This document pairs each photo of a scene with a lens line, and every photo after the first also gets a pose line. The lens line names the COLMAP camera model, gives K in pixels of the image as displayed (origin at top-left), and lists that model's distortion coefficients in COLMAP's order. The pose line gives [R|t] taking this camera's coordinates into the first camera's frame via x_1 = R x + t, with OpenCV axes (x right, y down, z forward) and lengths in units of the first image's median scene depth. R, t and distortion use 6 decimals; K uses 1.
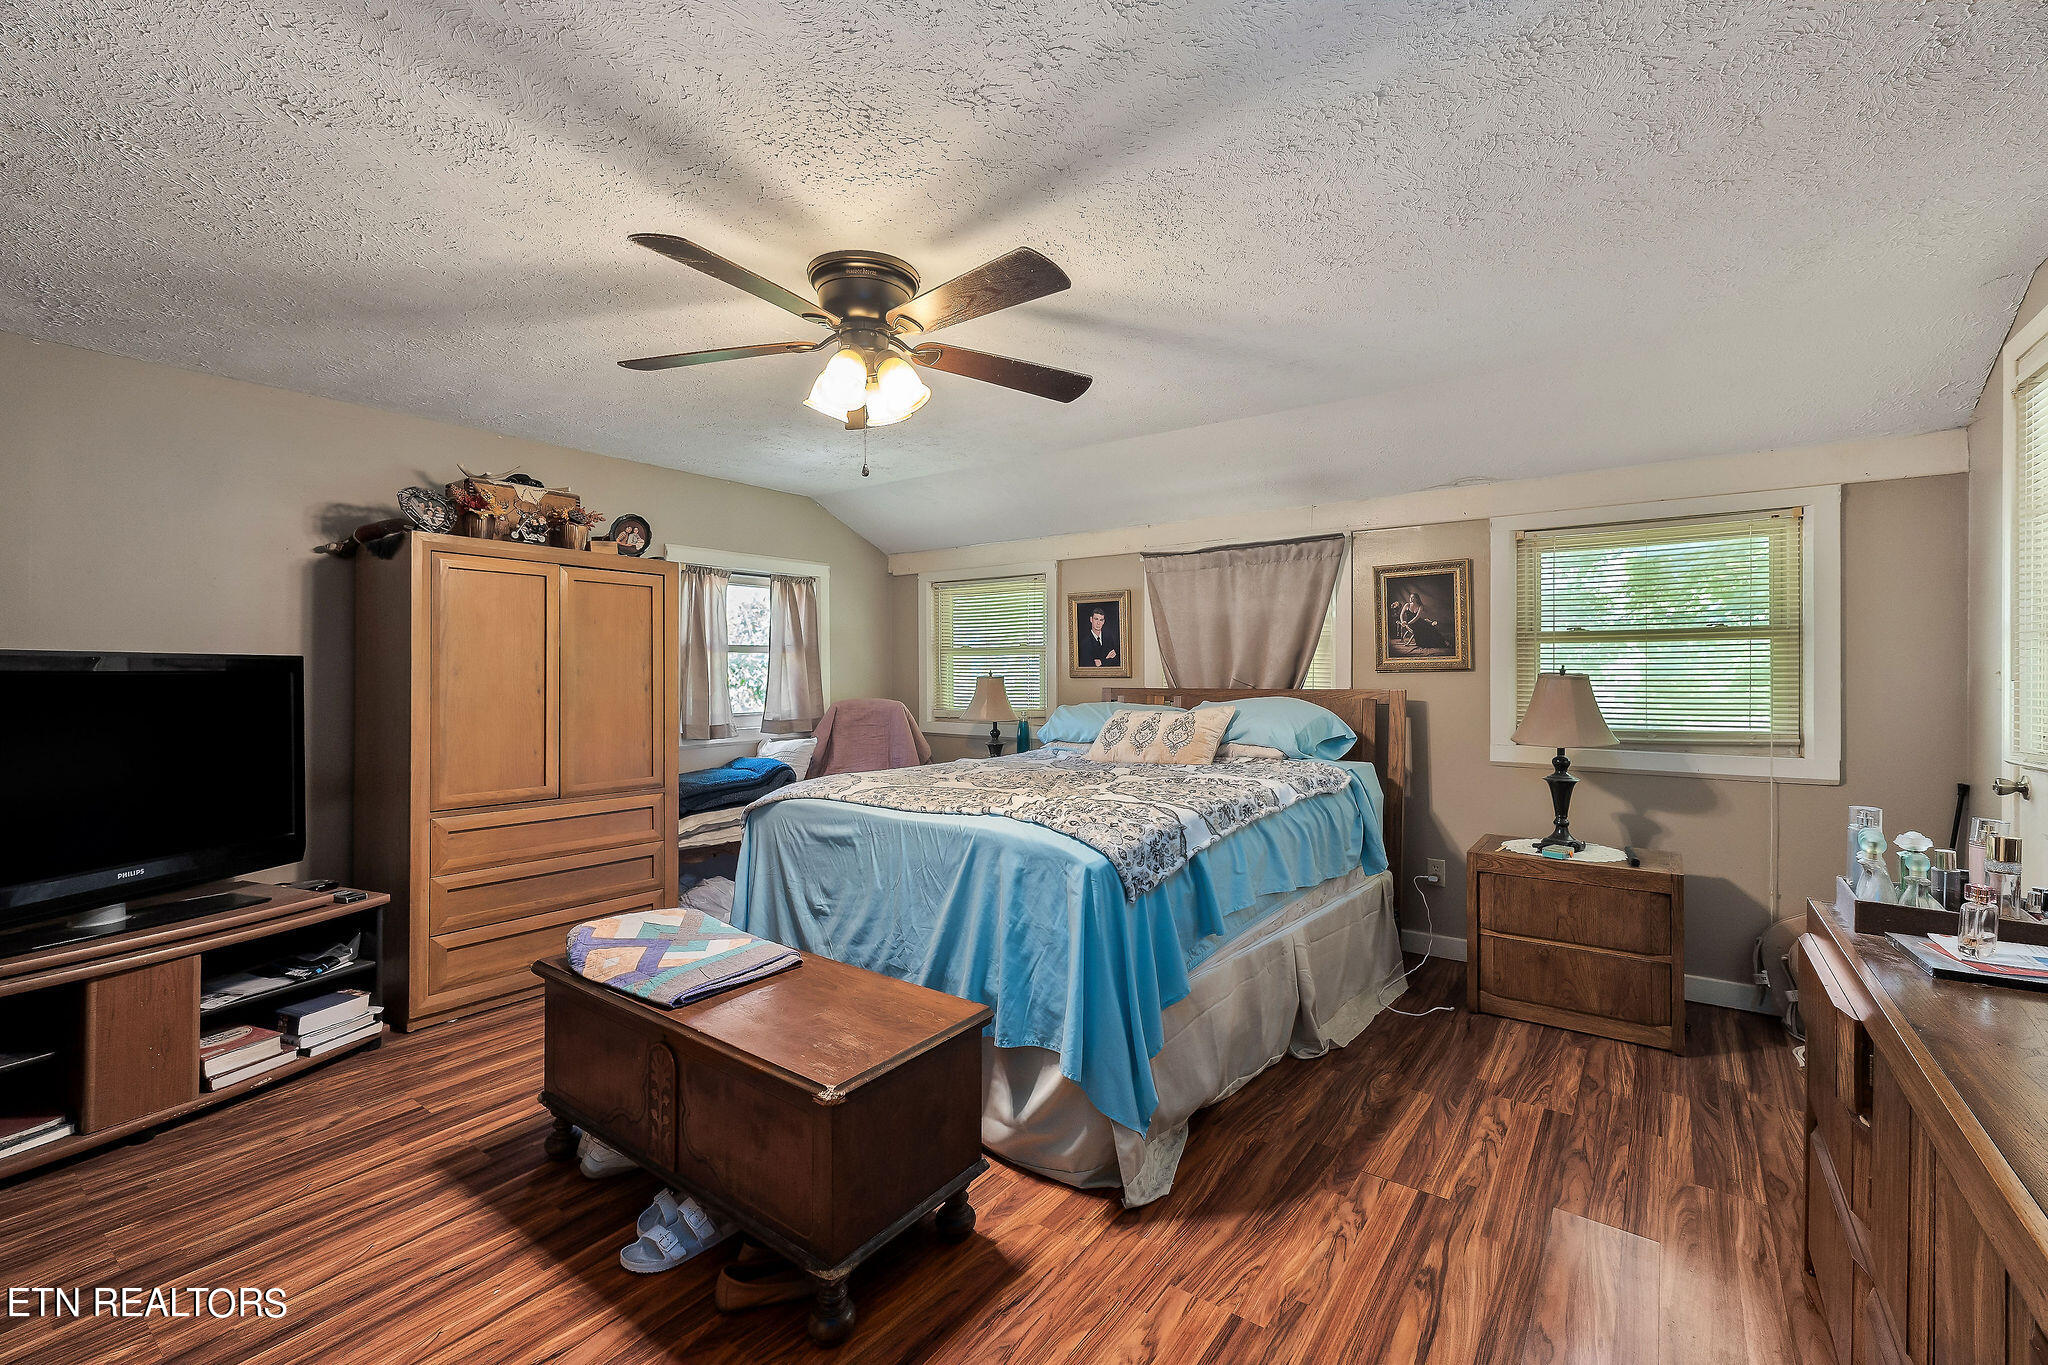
lens RADIAL K [[867.2, 0, 1029.9], [0, 867.2, 678.2], [0, 0, 1]] dist [0.003495, 0.000122]
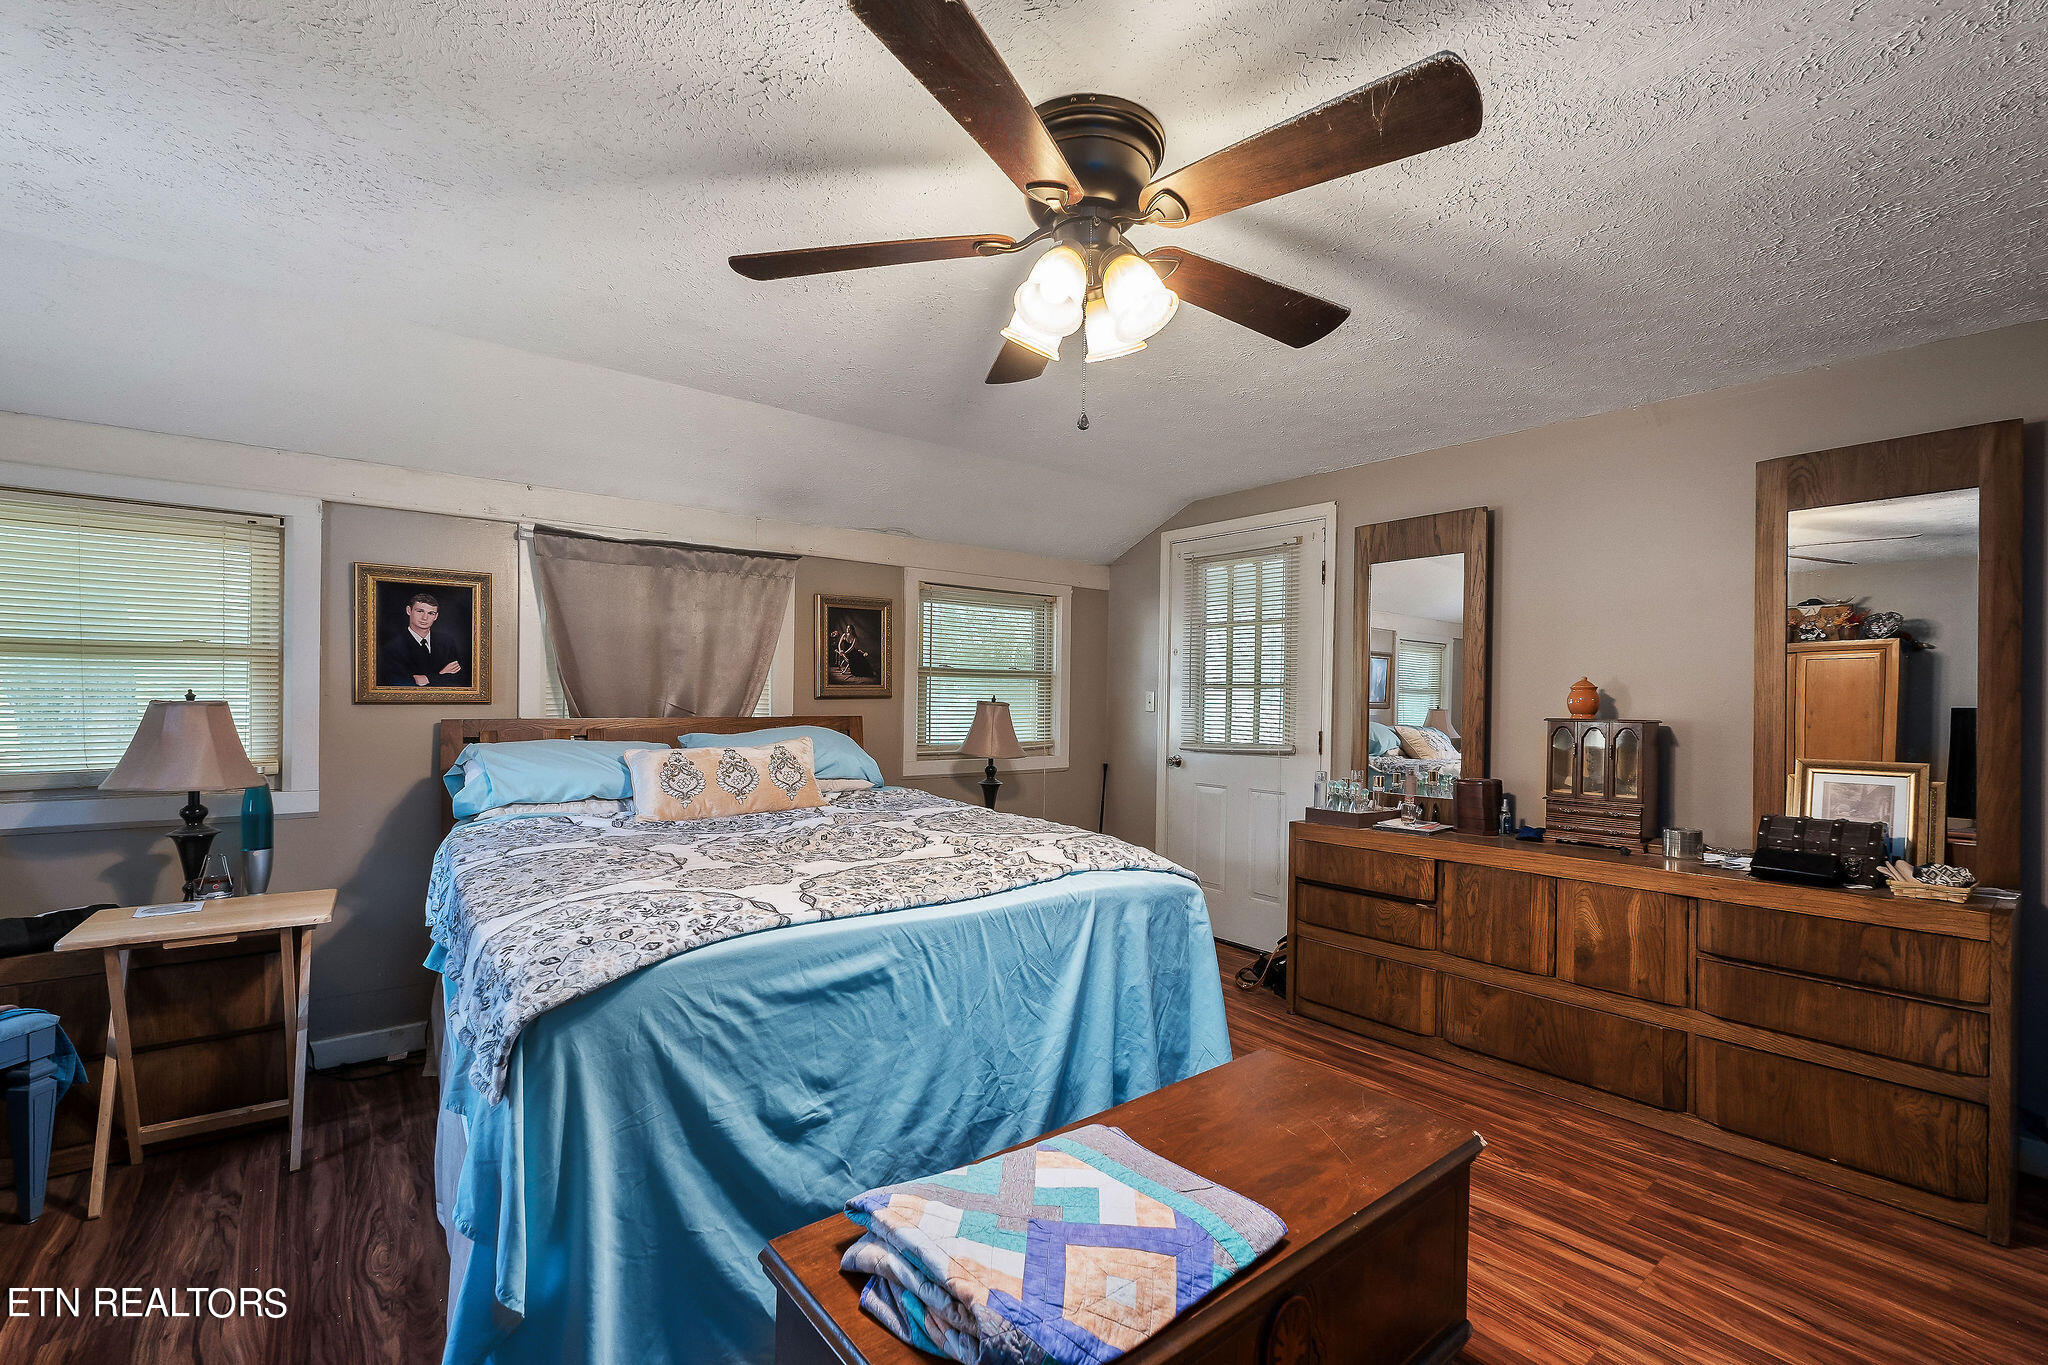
lens RADIAL K [[867.2, 0, 1055.8], [0, 867.2, 712.6], [0, 0, 1]] dist [0.003495, 0.000122]
pose [[0.250574, -0.010835, 0.968037, -0.531643], [-0.003947, 0.999918, 0.012214, -0.004794], [-0.968089, -0.006881, 0.250510, 0.501692]]
